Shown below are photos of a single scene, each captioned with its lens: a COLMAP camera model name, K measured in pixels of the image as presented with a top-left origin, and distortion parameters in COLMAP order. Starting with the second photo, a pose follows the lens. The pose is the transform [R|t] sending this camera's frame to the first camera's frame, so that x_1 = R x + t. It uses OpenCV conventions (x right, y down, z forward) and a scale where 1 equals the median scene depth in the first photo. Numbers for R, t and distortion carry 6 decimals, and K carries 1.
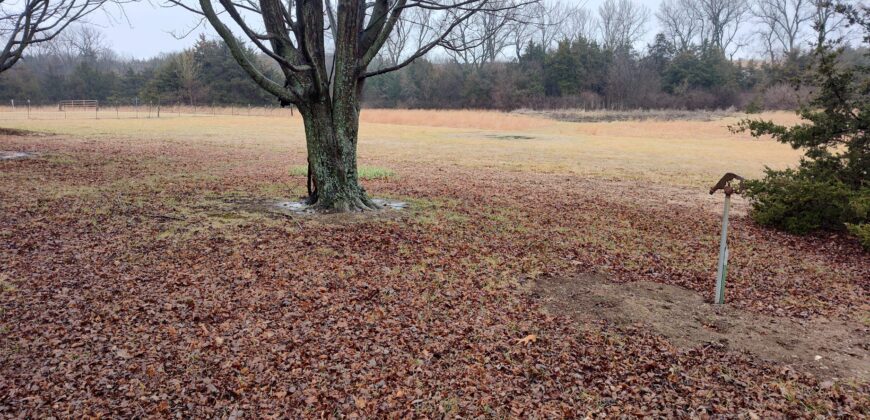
lens RADIAL K [[582.2, 0, 435.0], [0, 582.2, 210.0], [0, 0, 1]] dist [-0.001708, -0.004984]
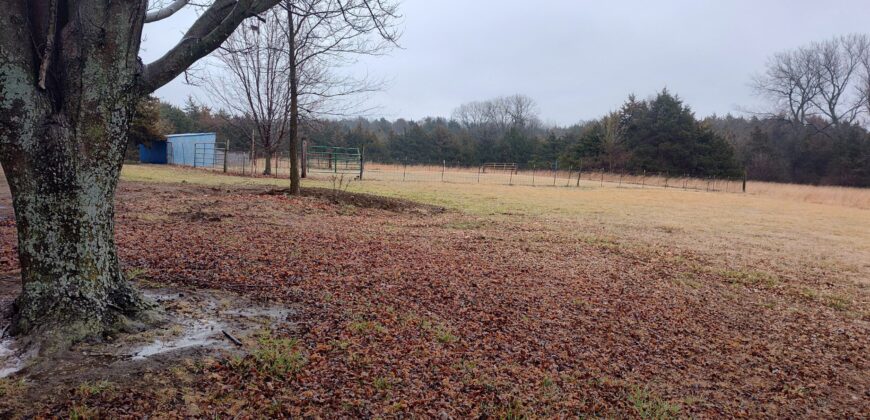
lens RADIAL K [[582.2, 0, 435.0], [0, 582.2, 210.0], [0, 0, 1]] dist [-0.001708, -0.004984]
pose [[0.785877, 0.079154, -0.613296, -0.076535], [-0.148654, 0.986873, -0.063117, -0.026449], [0.600249, 0.140771, 0.787327, 0.142626]]
